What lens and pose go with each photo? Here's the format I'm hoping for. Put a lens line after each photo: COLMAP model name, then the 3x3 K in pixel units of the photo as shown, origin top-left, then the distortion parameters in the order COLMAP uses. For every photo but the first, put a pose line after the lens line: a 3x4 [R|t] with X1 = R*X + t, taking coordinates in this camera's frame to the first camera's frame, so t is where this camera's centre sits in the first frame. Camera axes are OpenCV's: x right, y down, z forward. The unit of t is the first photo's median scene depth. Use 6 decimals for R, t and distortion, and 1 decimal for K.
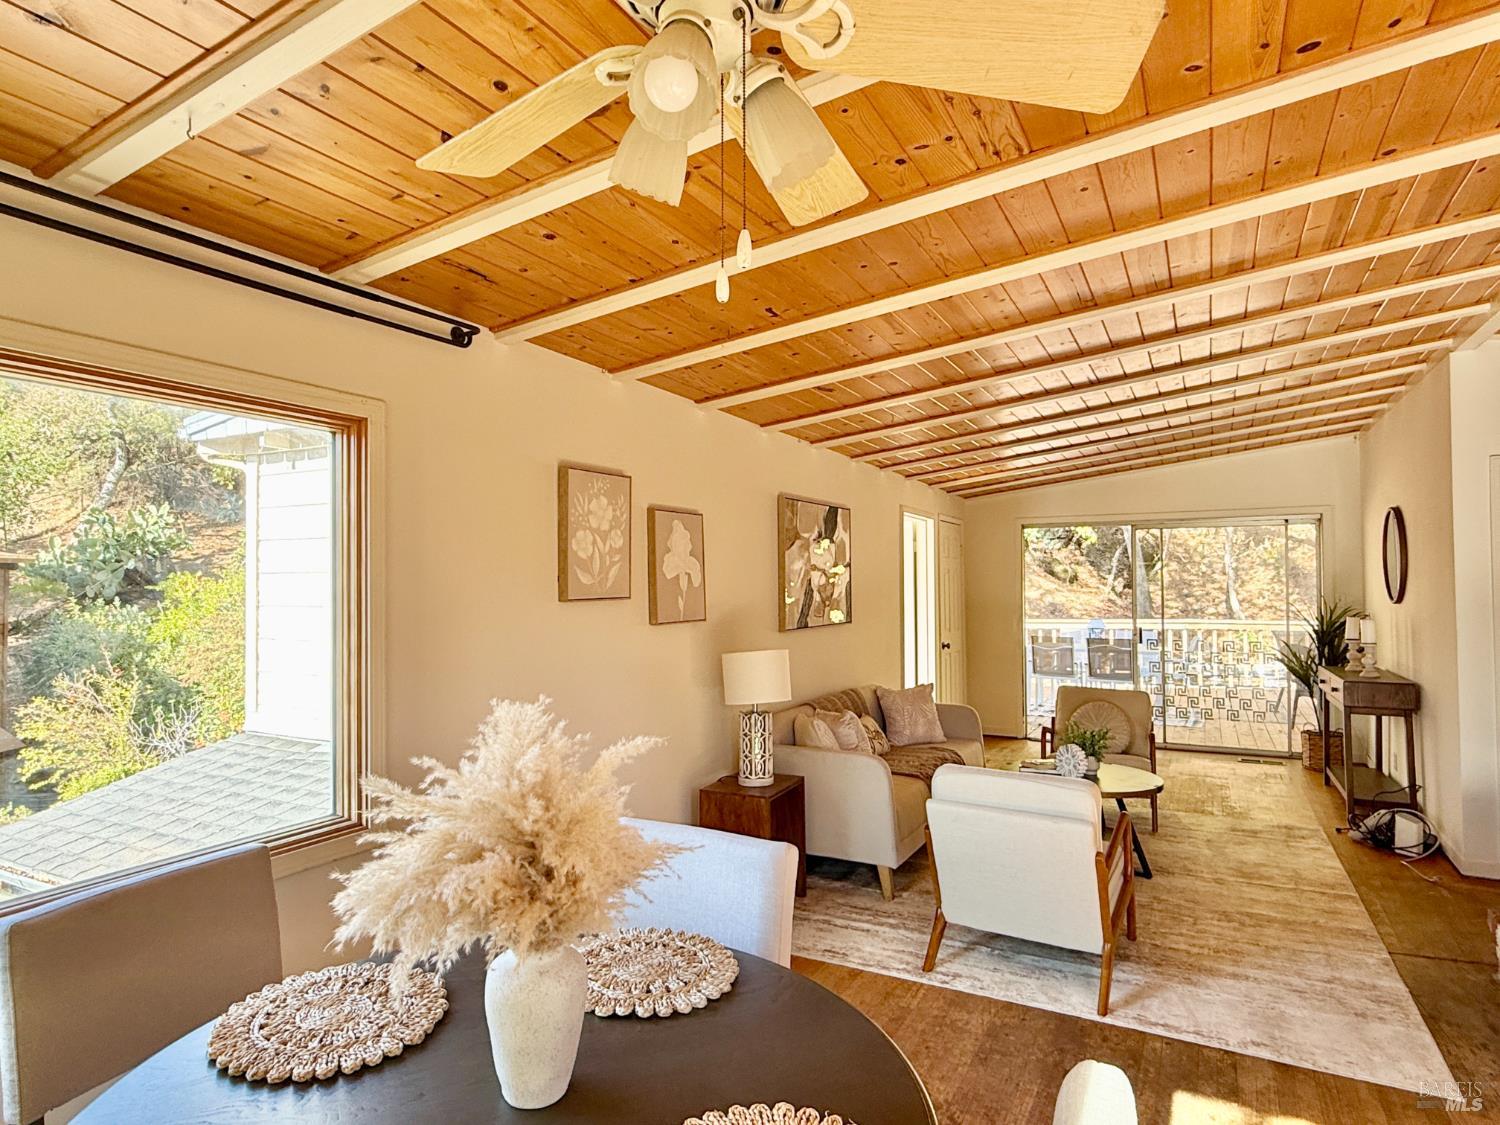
lens RADIAL K [[865.8, 0, 748.4], [0, 865.8, 564.3], [0, 0, 1]] dist [-0.006091, 0.004921]
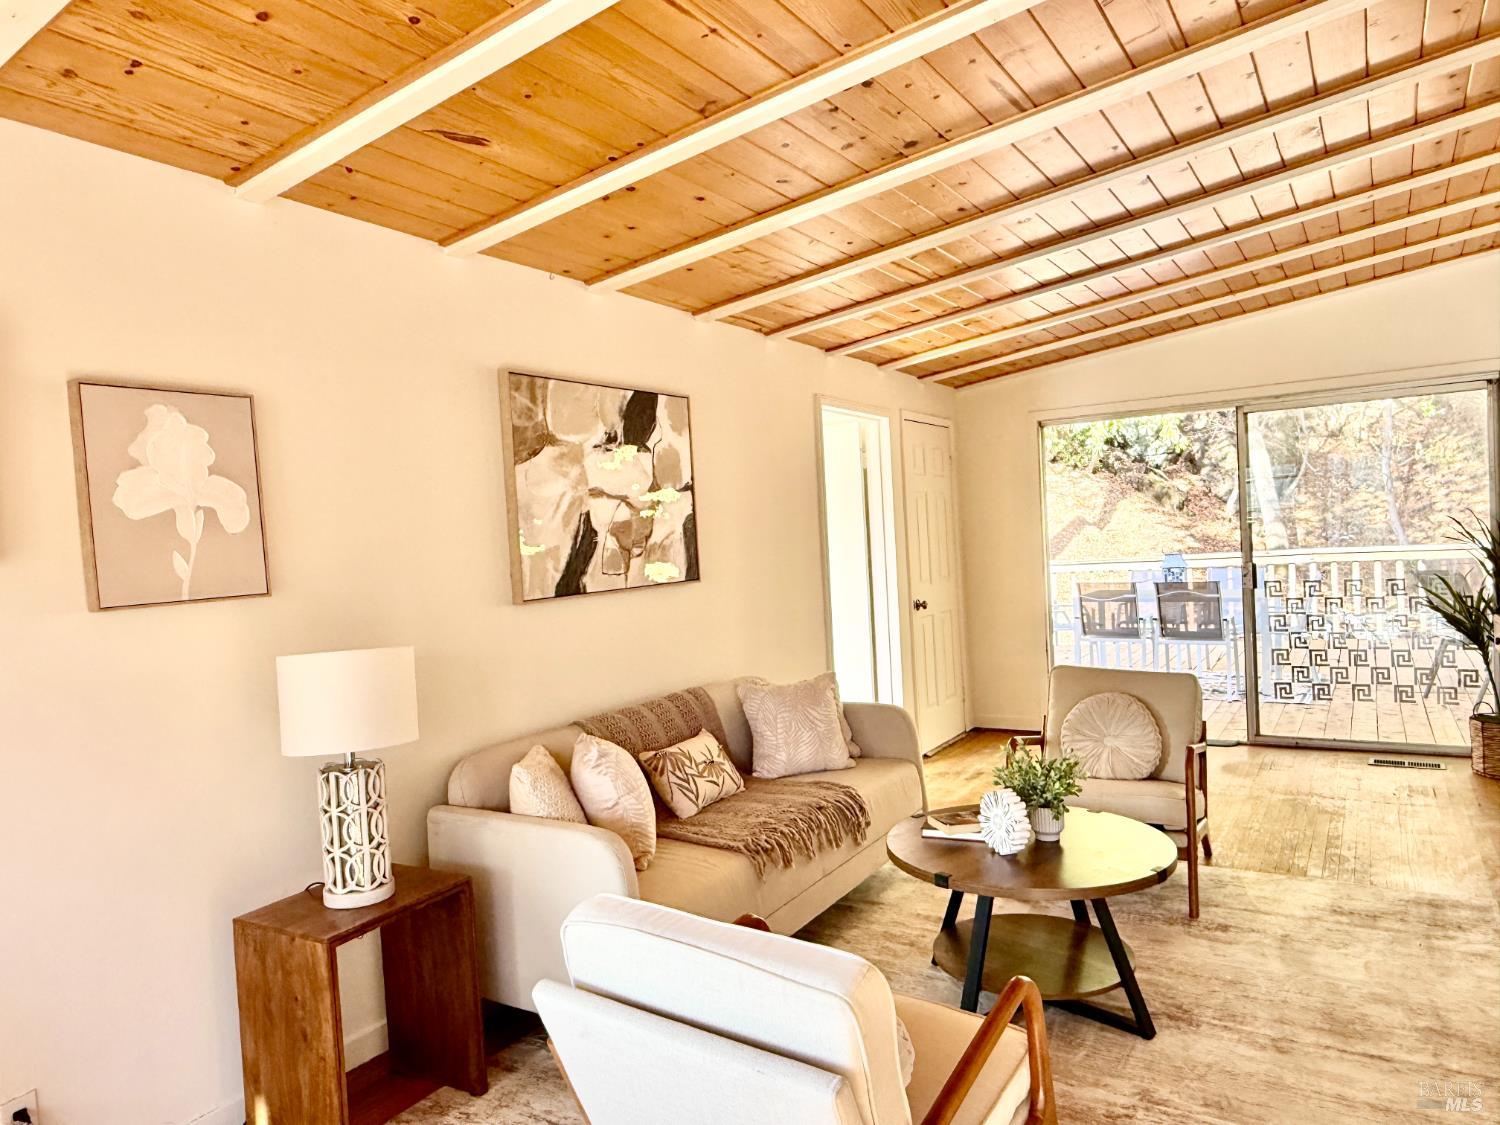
lens RADIAL K [[998.3, 0, 745.2], [0, 998.3, 568.7], [0, 0, 1]] dist [-0.003024, 0.001061]
pose [[0.996064, -0.045961, -0.075784, 0.319224], [0.050295, 0.997146, 0.056310, 0.031450], [0.072979, -0.059900, 0.995533, 0.447751]]
